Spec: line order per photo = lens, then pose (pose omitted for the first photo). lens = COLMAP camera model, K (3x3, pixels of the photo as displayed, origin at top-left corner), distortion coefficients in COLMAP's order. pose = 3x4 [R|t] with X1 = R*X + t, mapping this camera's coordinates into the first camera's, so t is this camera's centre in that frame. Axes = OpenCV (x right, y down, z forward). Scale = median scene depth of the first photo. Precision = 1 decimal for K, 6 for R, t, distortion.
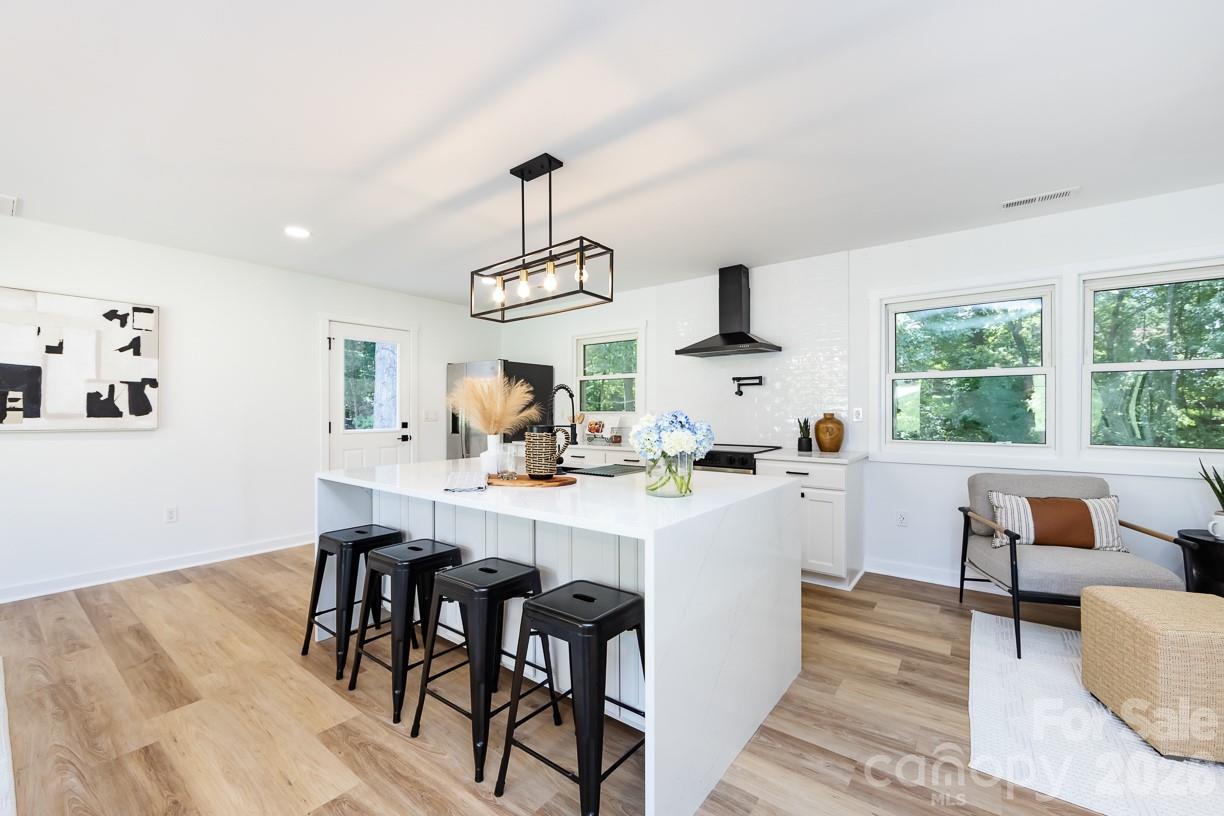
lens RADIAL K [[483.3, 0, 635.0], [0, 483.3, 413.1], [0, 0, 1]] dist [-0.002330, -0.000115]
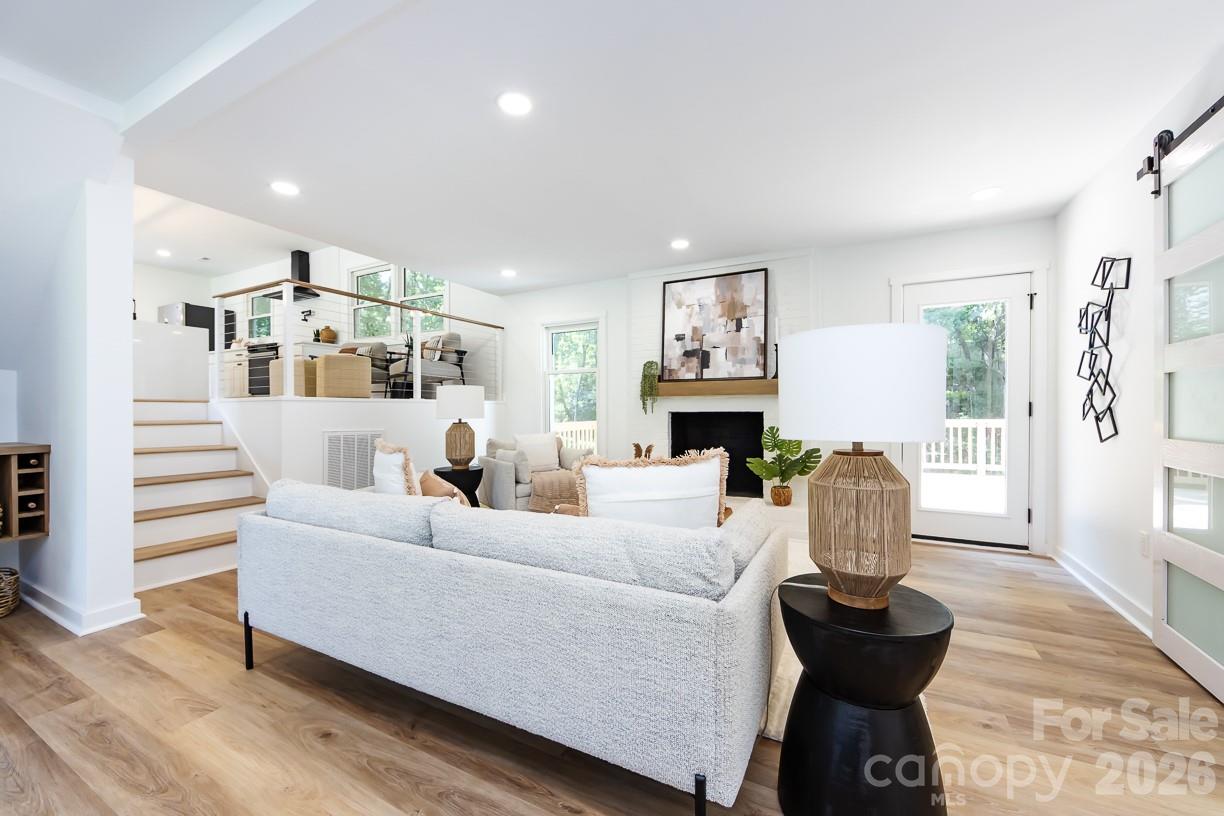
lens RADIAL K [[470.3, 0, 623.2], [0, 470.3, 410.1], [0, 0, 1]] dist [0.000633, -0.000144]
pose [[0.988218, -0.001165, 0.153046, 1.518600], [0.000585, 0.999992, 0.003835, 0.393530], [-0.153049, -0.003700, 0.988212, -1.277550]]
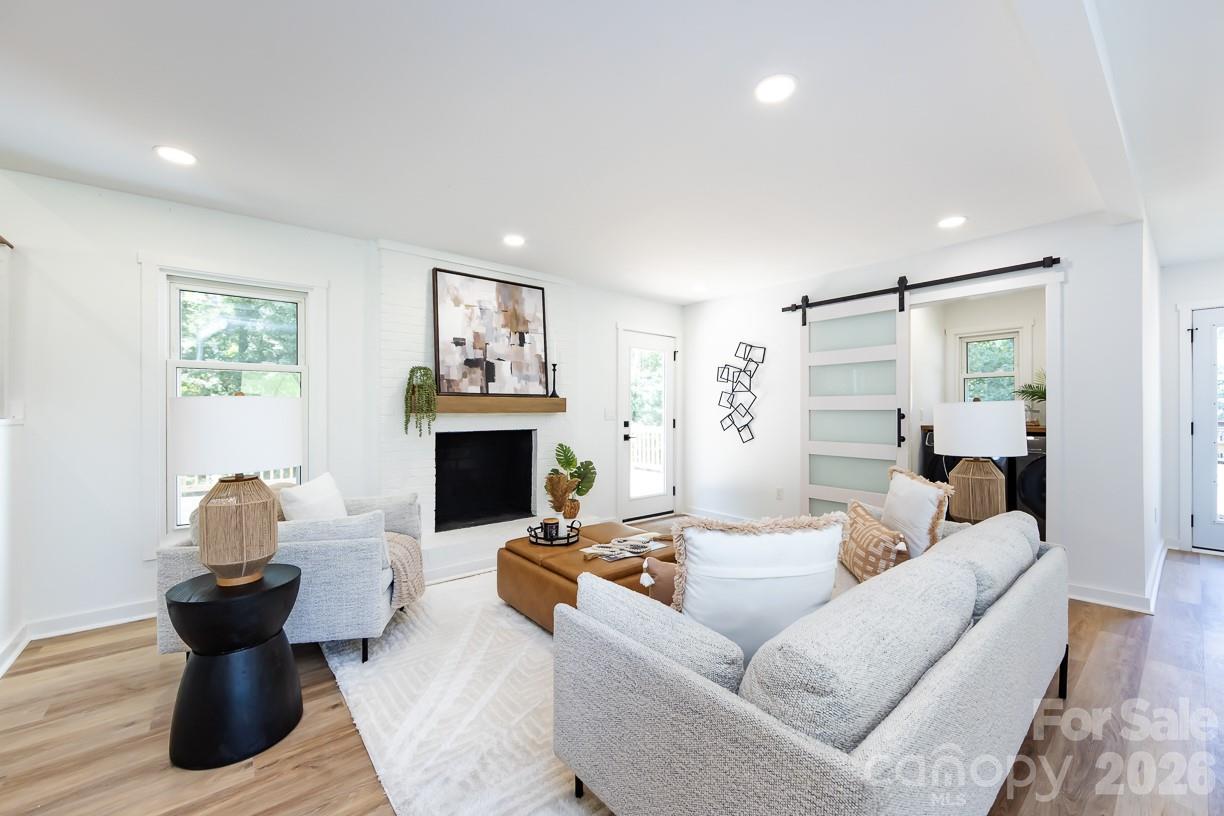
lens RADIAL K [[476.1, 0, 592.4], [0, 476.1, 409.5], [0, 0, 1]] dist [-0.000812, -0.000130]
pose [[0.277819, 0.003932, 0.960625, 0.872599], [-0.002227, 0.999992, -0.003449, 0.352197], [-0.960631, -0.001181, 0.277826, -0.561869]]
